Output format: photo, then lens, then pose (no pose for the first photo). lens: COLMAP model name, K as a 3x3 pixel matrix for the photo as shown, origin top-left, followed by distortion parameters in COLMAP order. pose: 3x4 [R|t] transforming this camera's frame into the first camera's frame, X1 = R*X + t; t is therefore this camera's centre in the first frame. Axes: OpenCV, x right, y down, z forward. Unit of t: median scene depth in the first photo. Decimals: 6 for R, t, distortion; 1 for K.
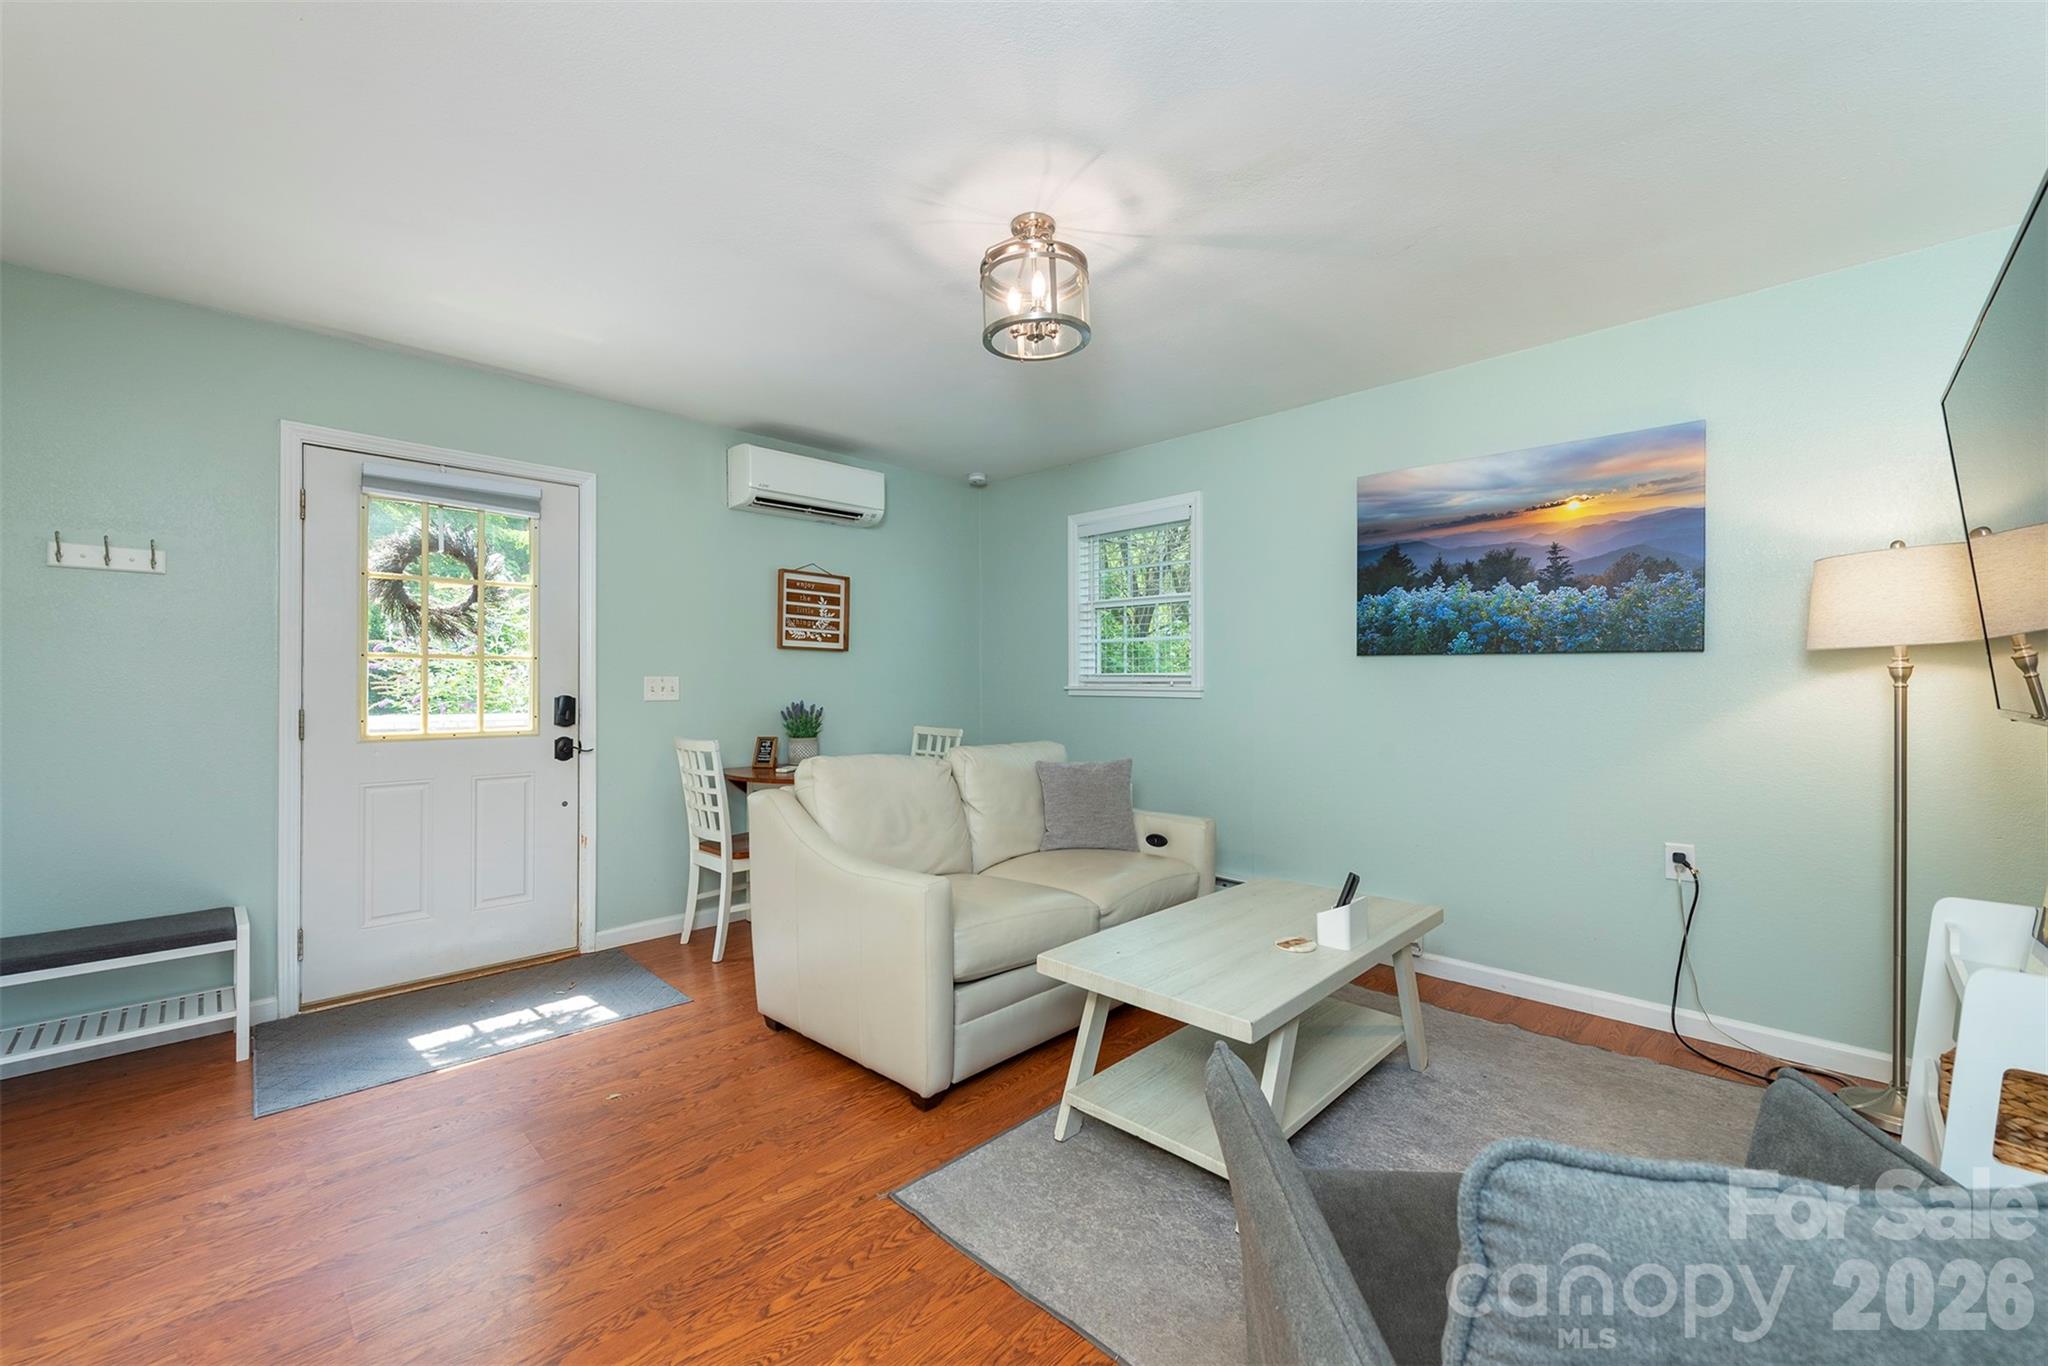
lens RADIAL K [[825.9, 0, 1021.1], [0, 825.9, 678.3], [0, 0, 1]] dist [0.009544, -0.003463]
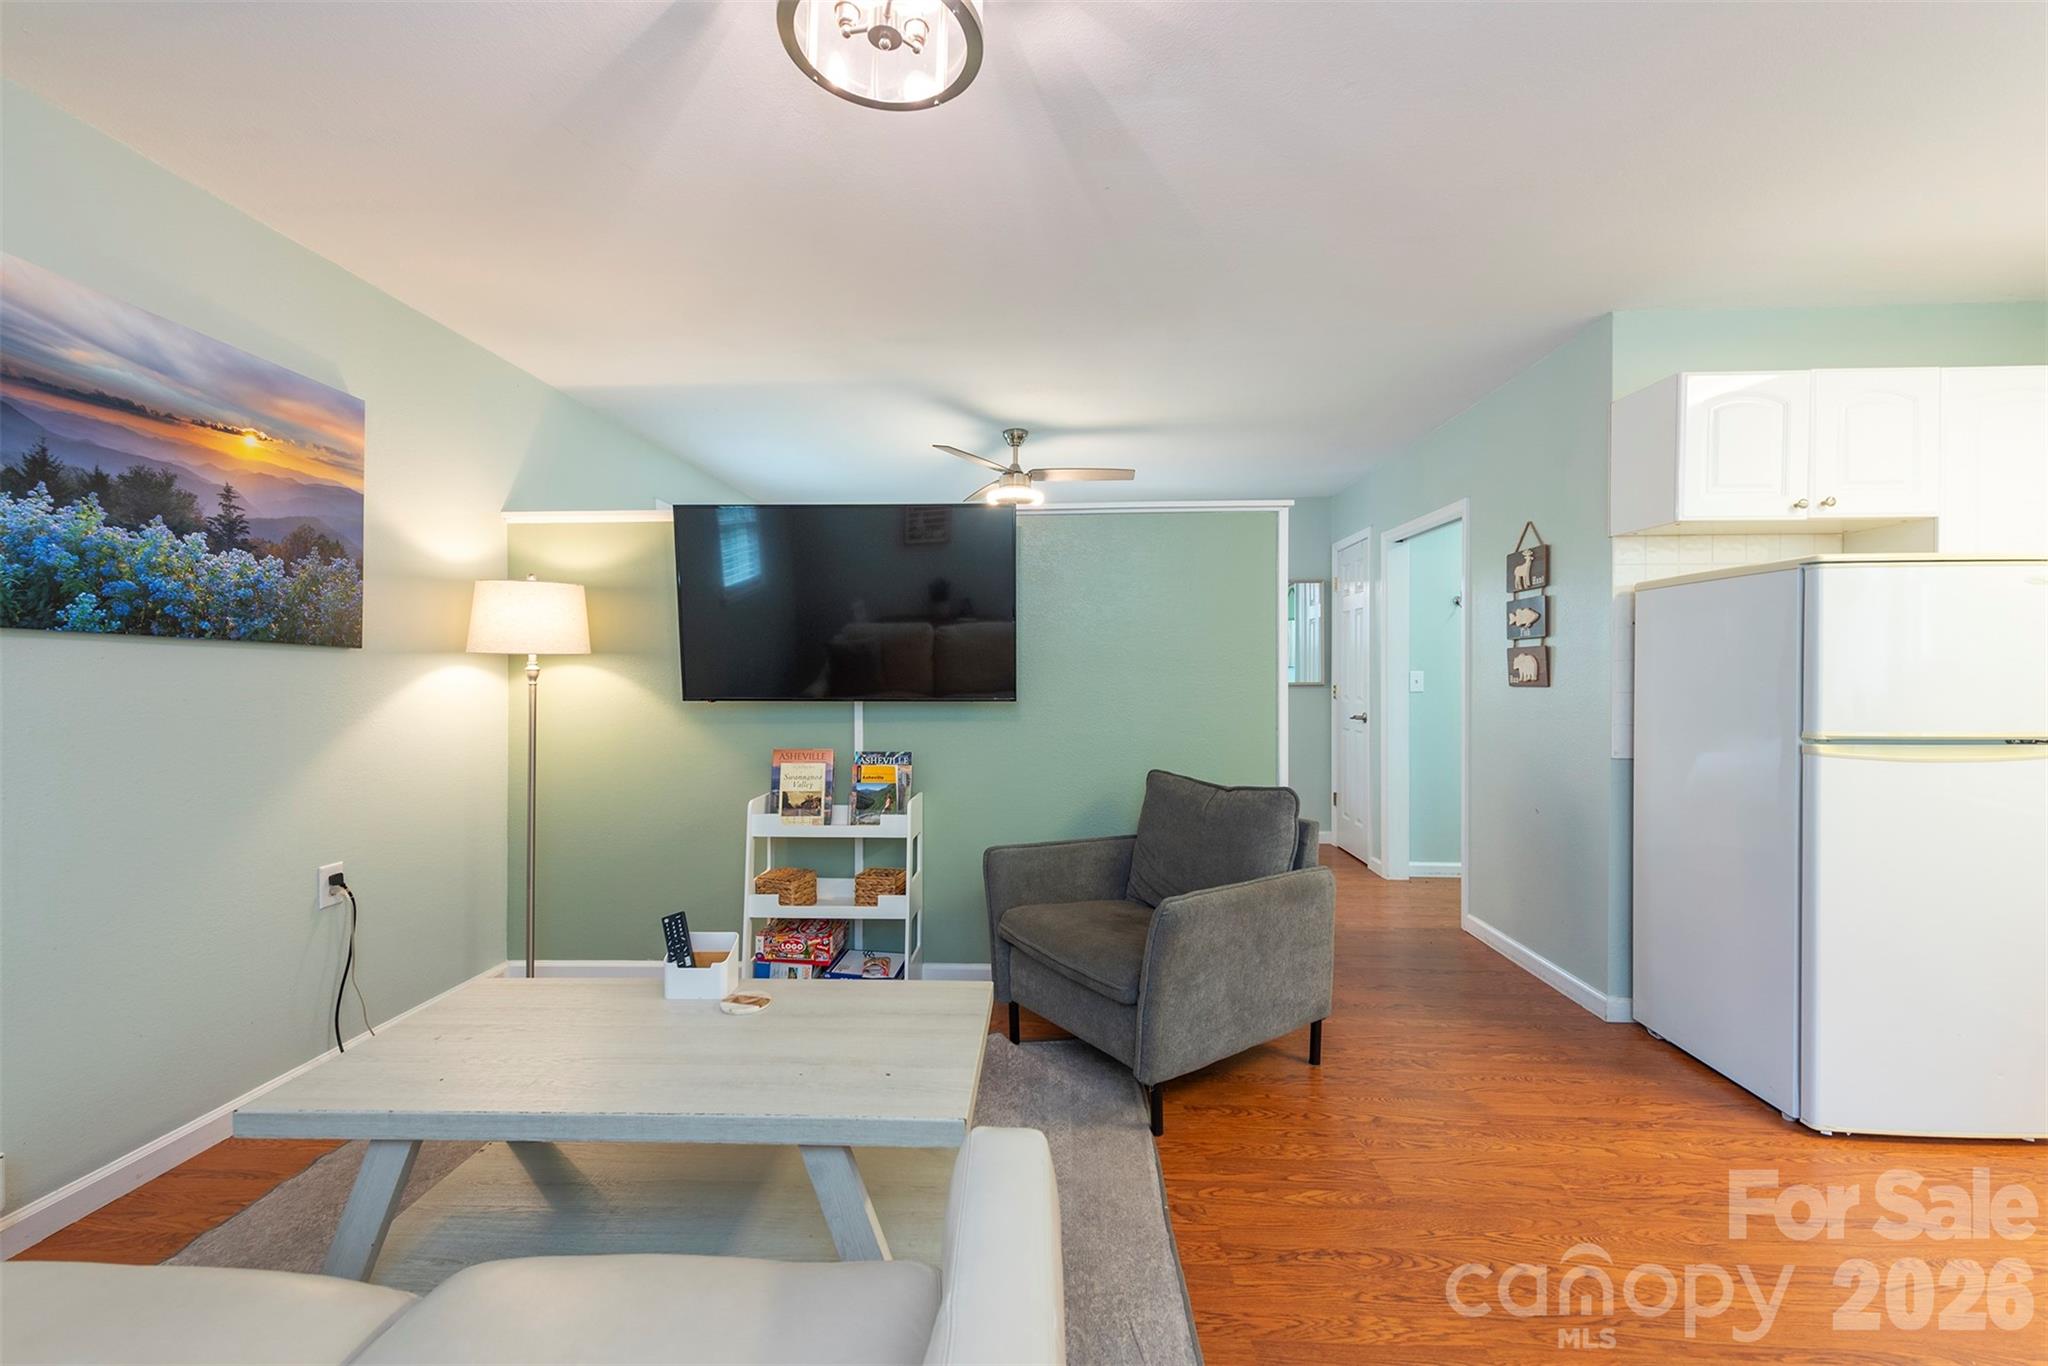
lens RADIAL K [[825.9, 0, 1017.5], [0, 825.9, 678.3], [0, 0, 1]] dist [0.009544, -0.003463]
pose [[-0.665250, 0.000659, 0.746621, -0.363550], [-0.002964, 0.999989, -0.003523, 0.002207], [-0.746615, -0.004556, -0.665241, 1.068978]]
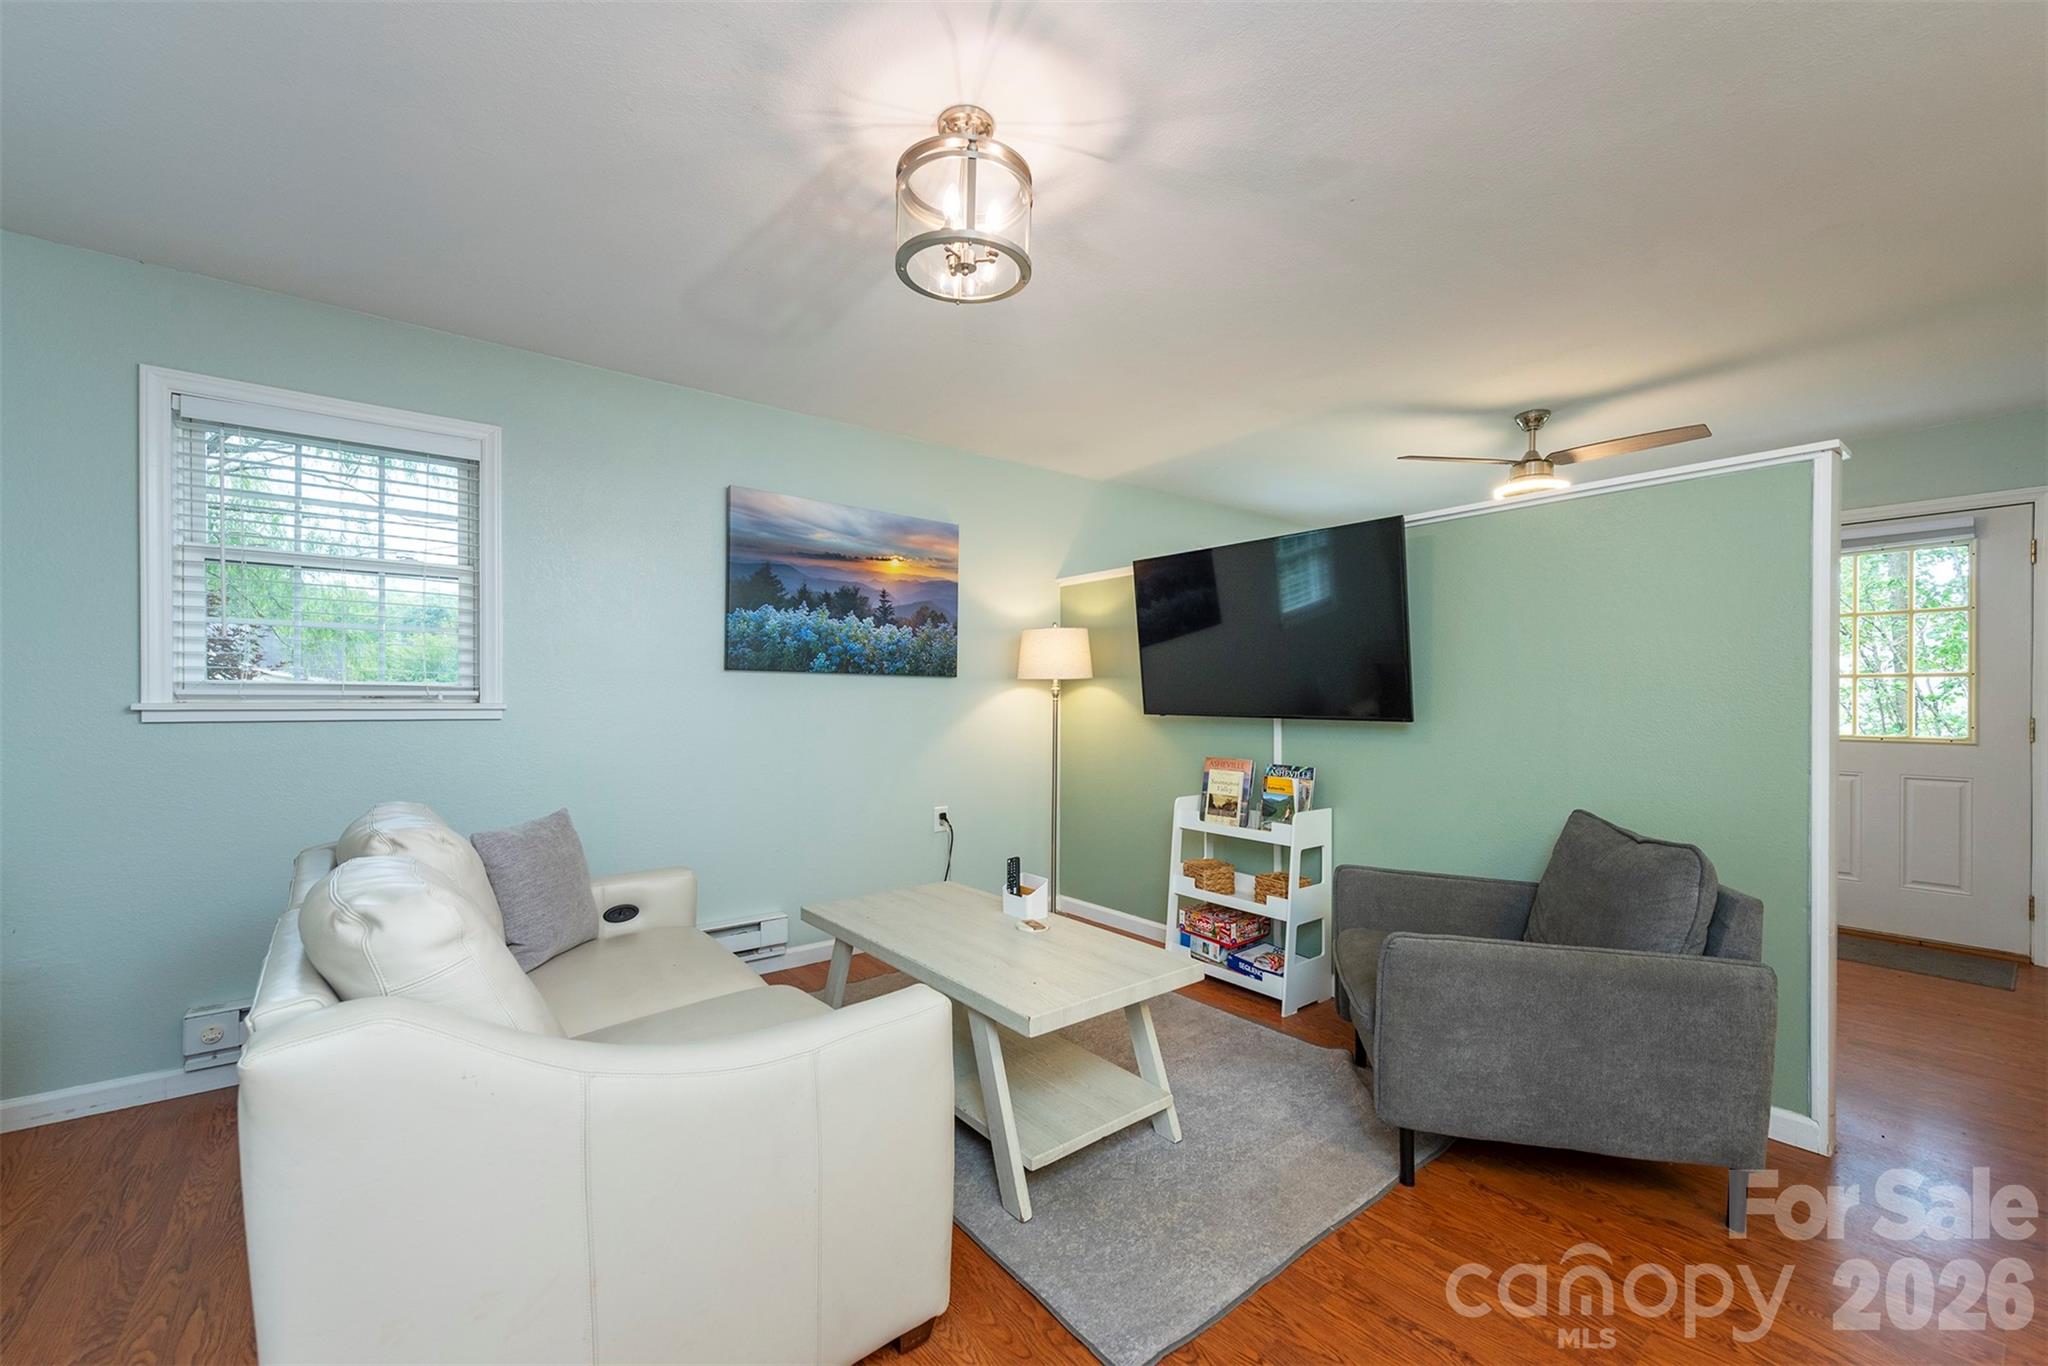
lens RADIAL K [[802.0, 0, 1013.8], [0, 802.0, 703.4], [0, 0, 1]] dist [0.007852, -0.001605]
pose [[0.132976, -0.007916, 0.991088, -0.618702], [-0.008802, 0.999919, 0.009168, 0.000631], [-0.991080, -0.009942, 0.132896, 0.700247]]
